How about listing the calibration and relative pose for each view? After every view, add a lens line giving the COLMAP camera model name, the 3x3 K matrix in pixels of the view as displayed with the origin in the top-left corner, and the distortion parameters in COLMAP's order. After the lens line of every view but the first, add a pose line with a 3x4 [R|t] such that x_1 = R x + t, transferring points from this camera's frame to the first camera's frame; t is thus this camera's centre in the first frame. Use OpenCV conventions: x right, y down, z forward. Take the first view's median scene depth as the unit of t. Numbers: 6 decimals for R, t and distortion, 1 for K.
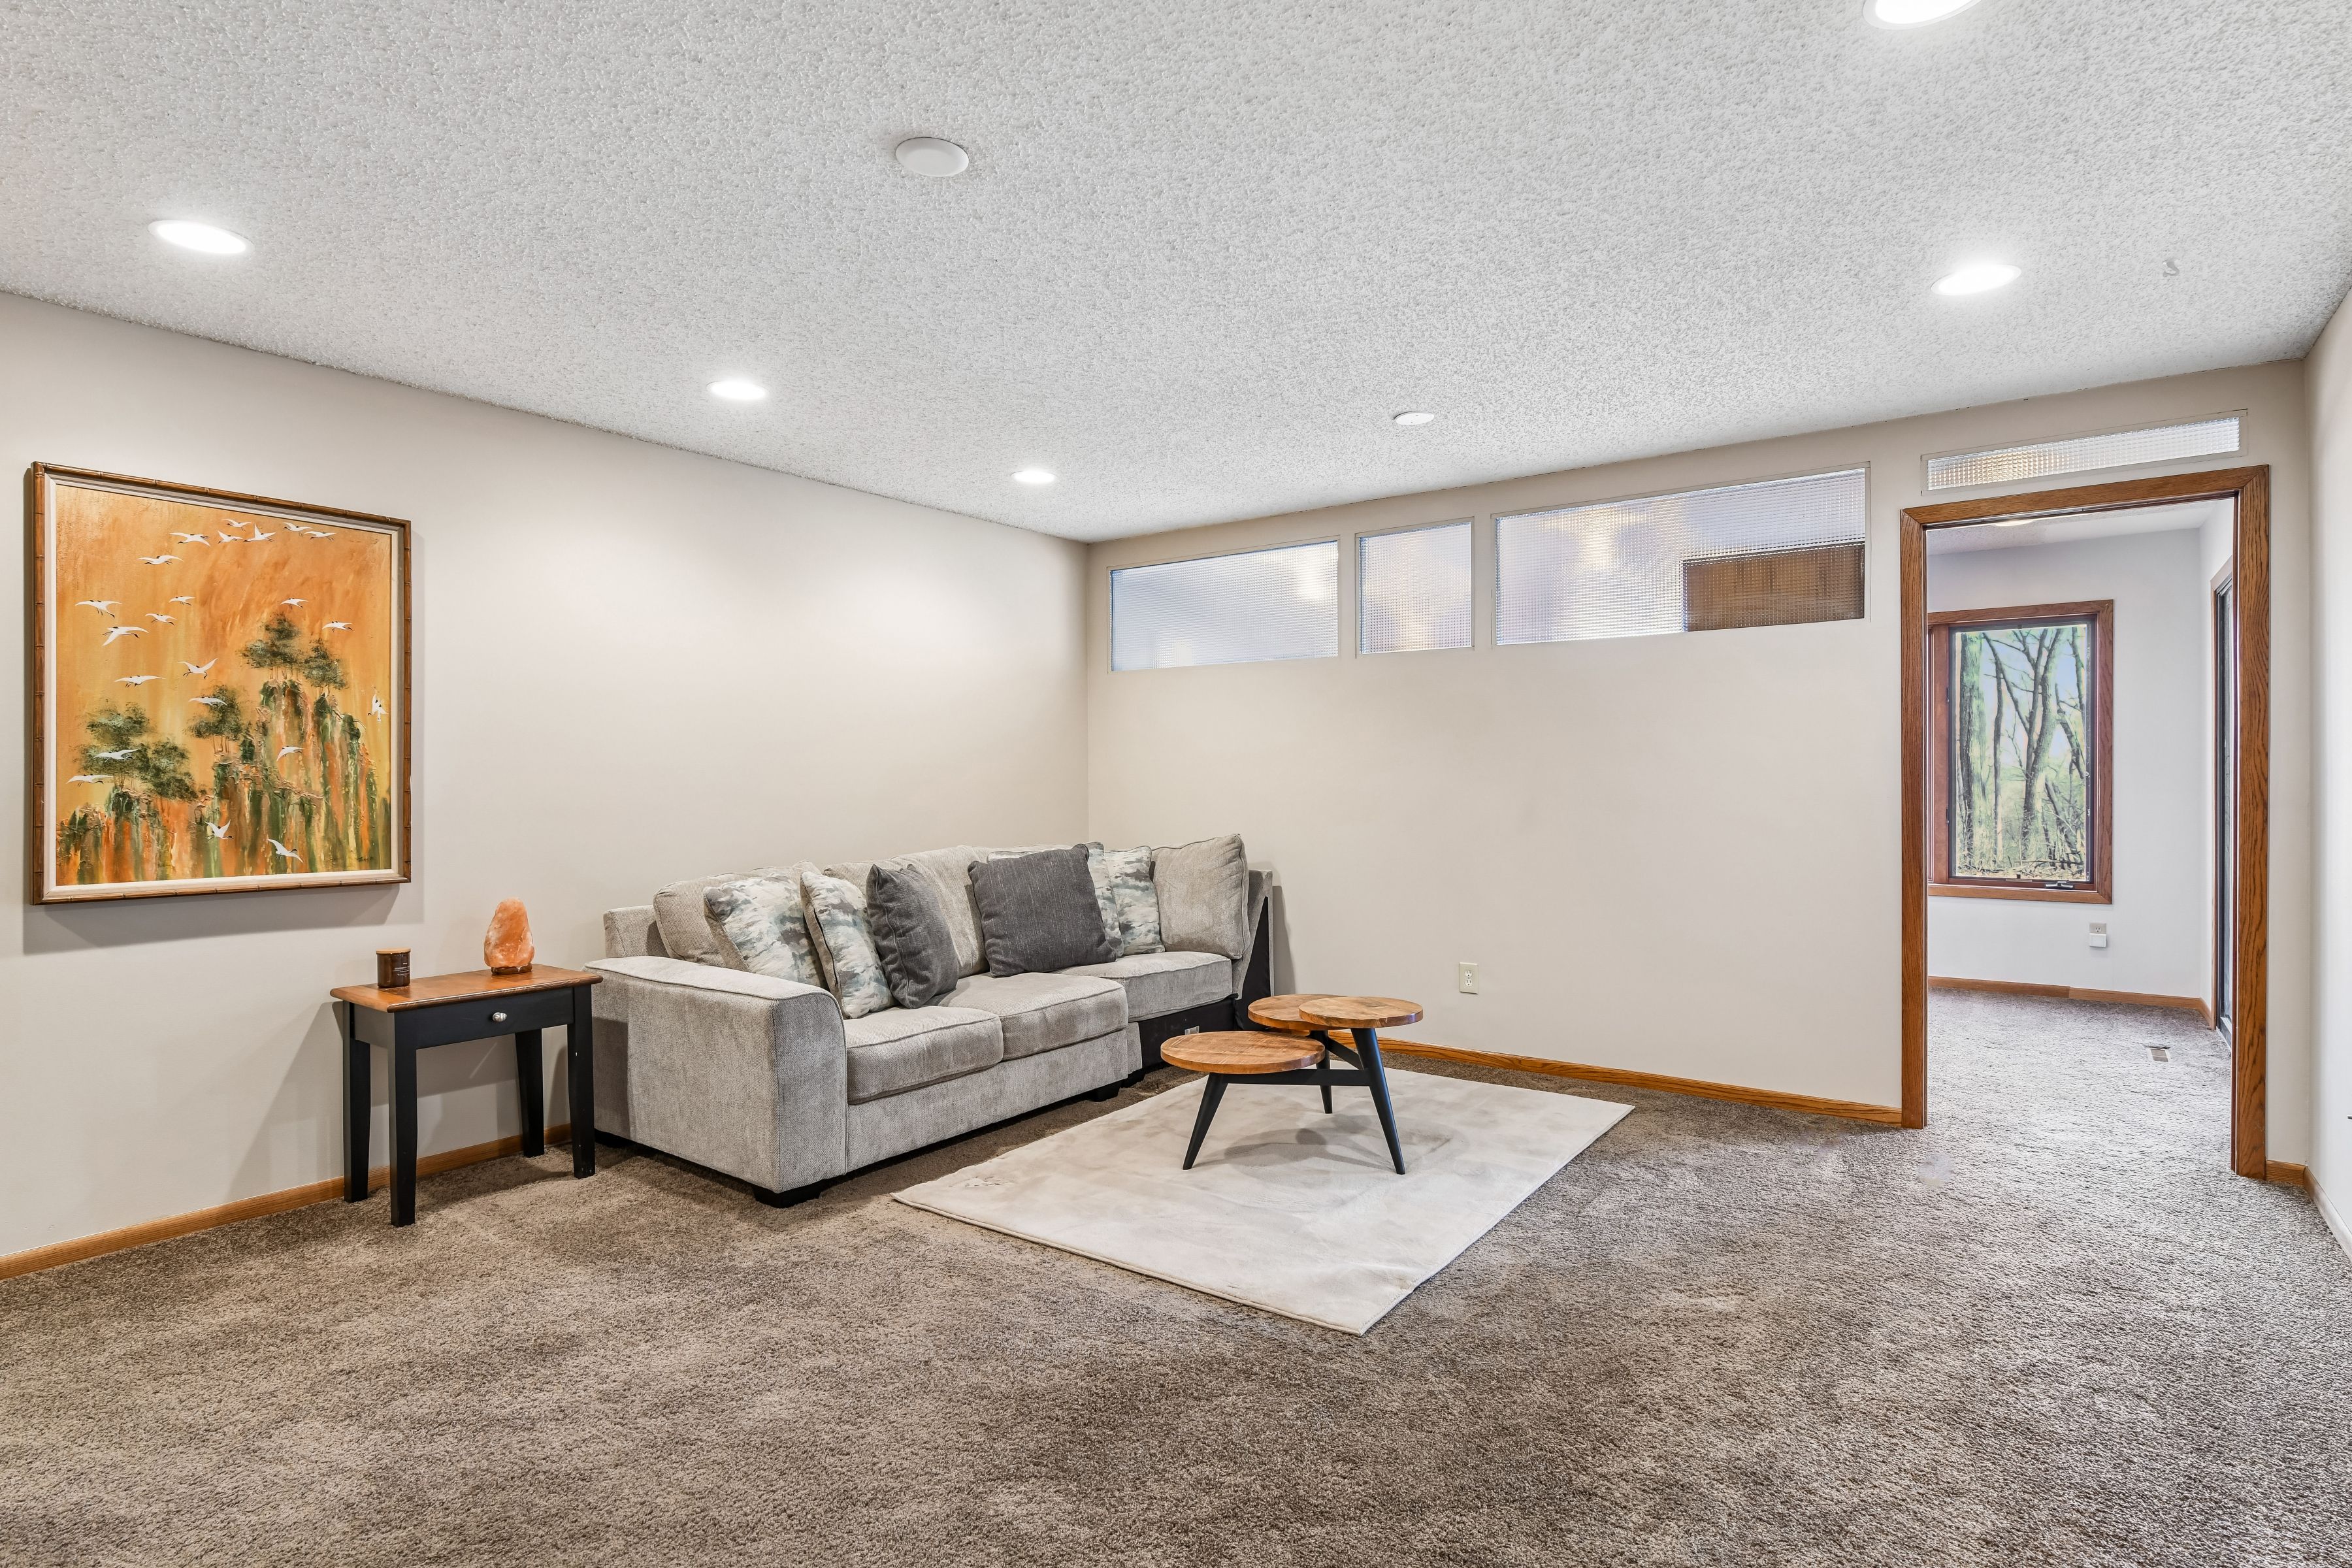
lens RADIAL K [[1183.8, 0, 1188.8], [0, 1183.8, 805.9], [0, 0, 1]] dist [-0.011213, 0.000451]
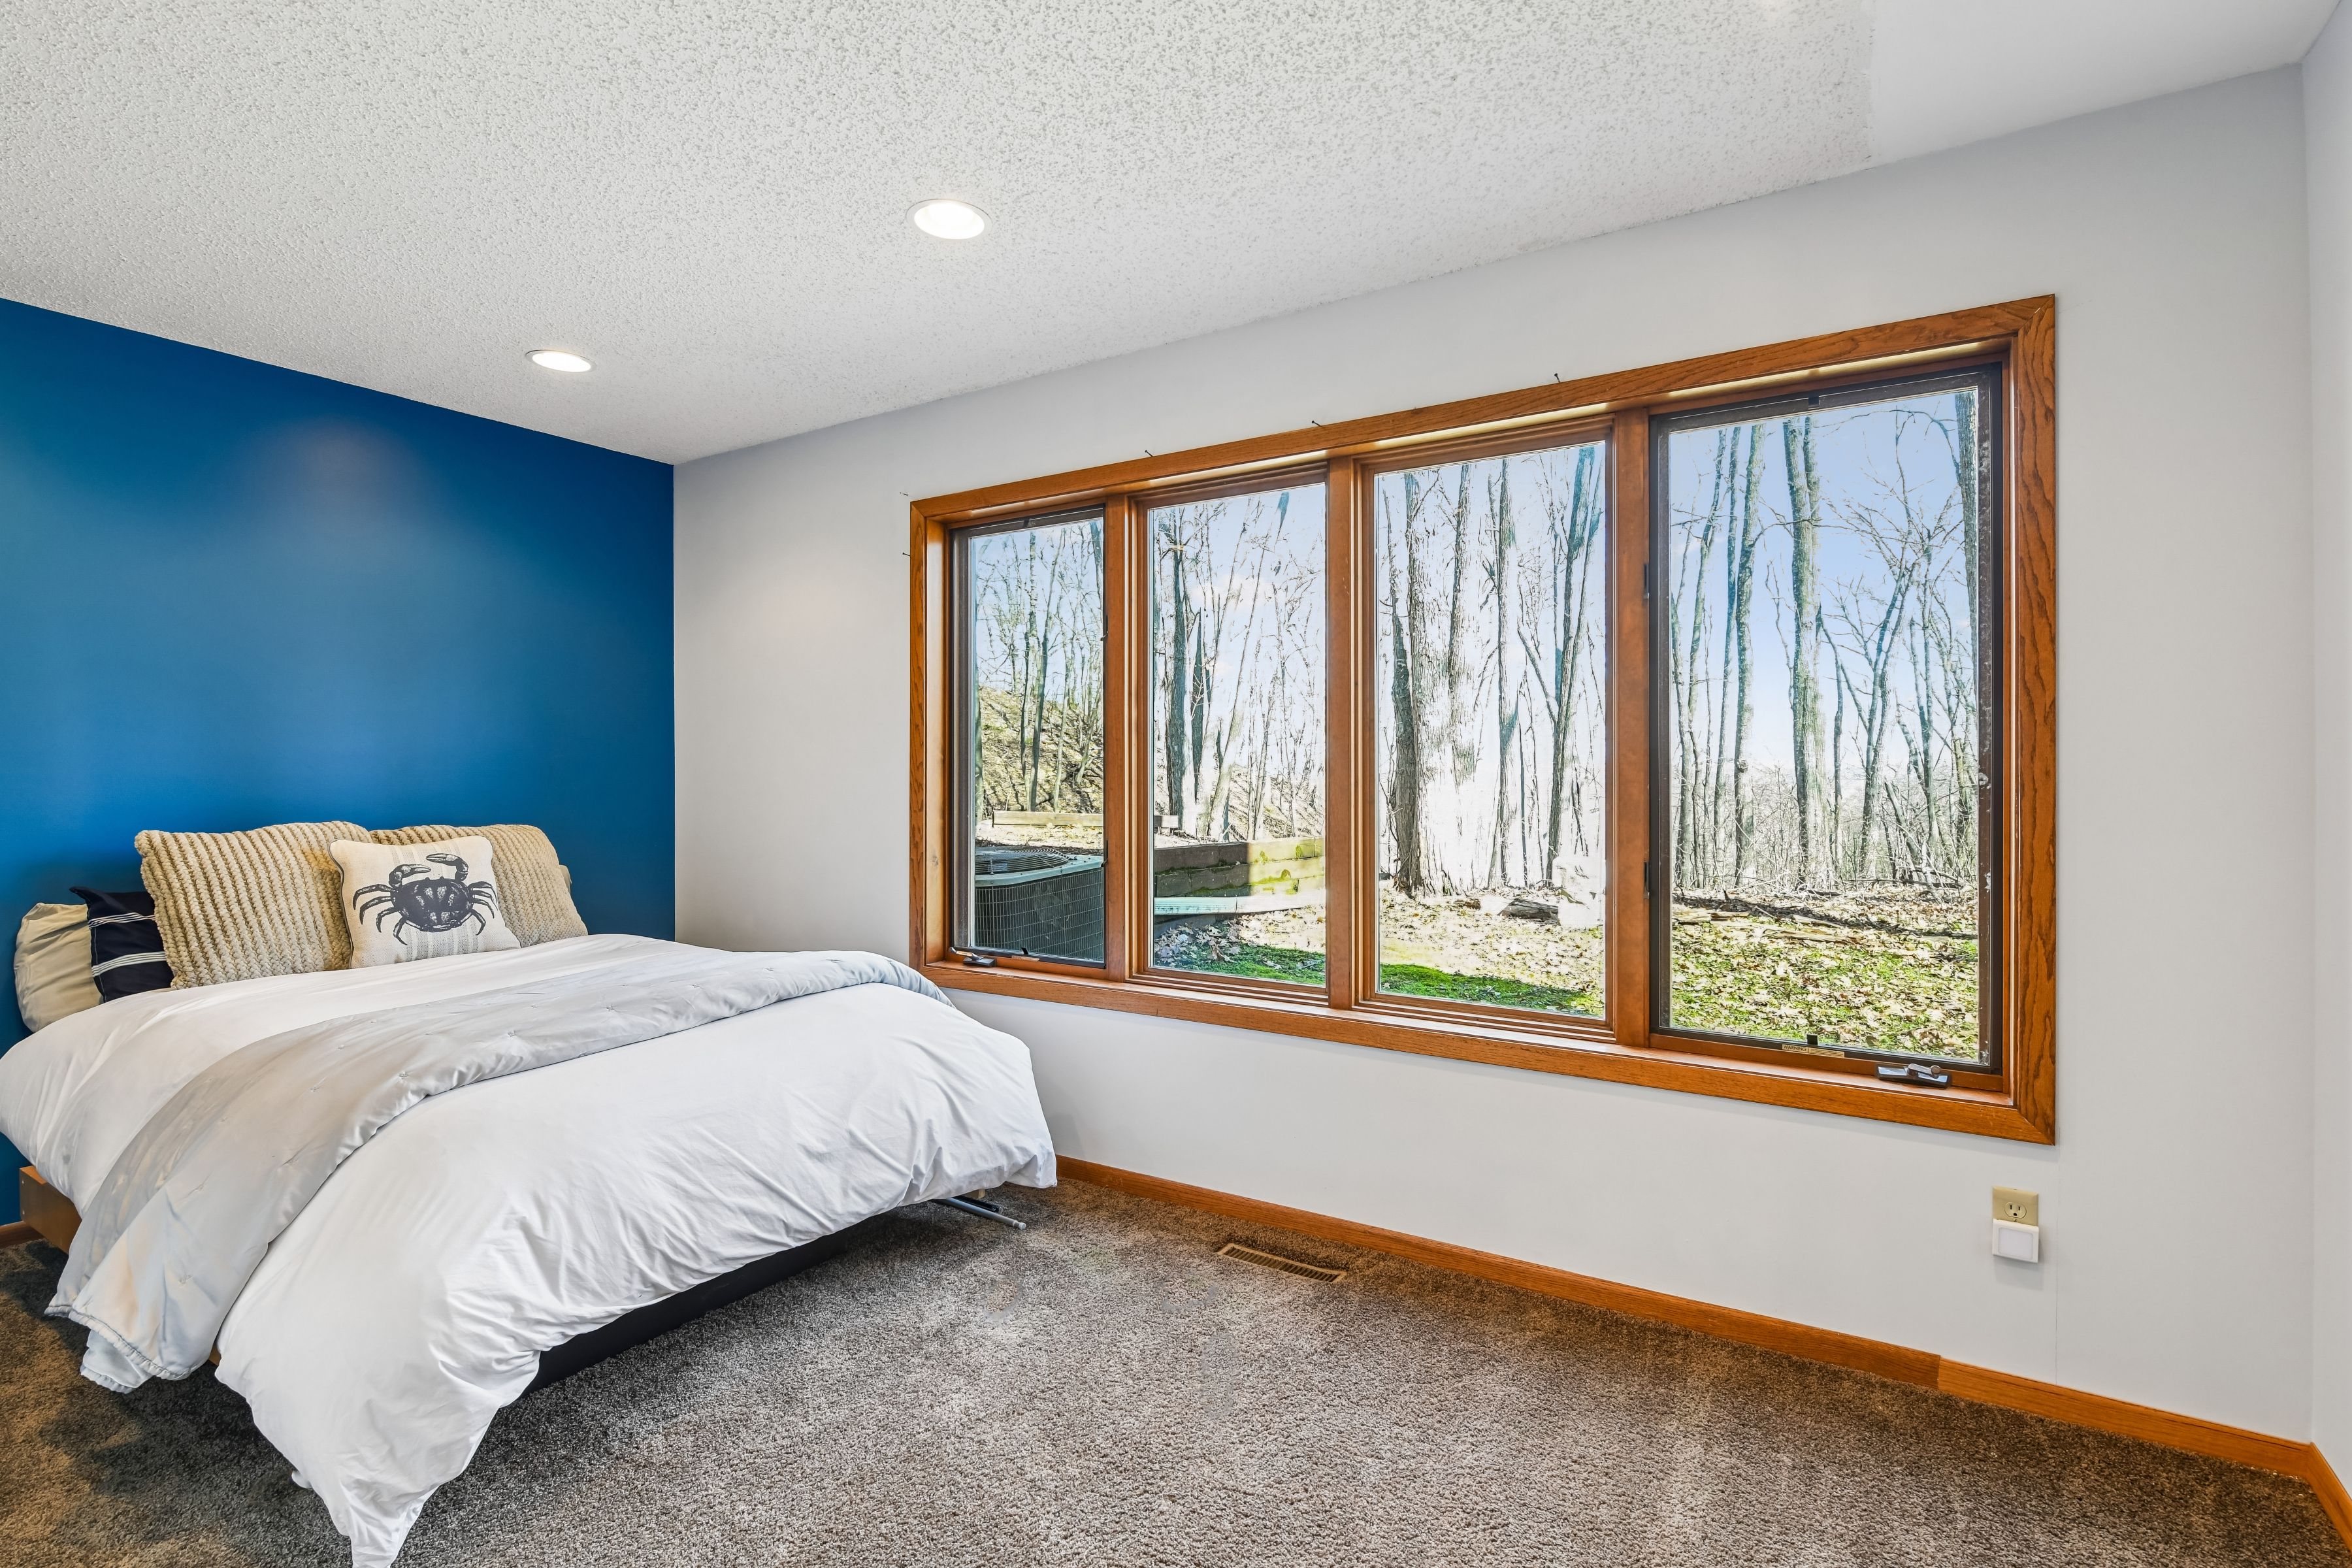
lens RADIAL K [[1135.4, 0, 1179.2], [0, 1135.4, 775.1], [0, 0, 1]] dist [-0.011810, -0.000198]
pose [[0.997431, 0.010100, 0.070918, 0.555774], [-0.008782, 0.999783, -0.018873, -0.022792], [-0.071093, 0.018202, 0.997304, 0.759611]]
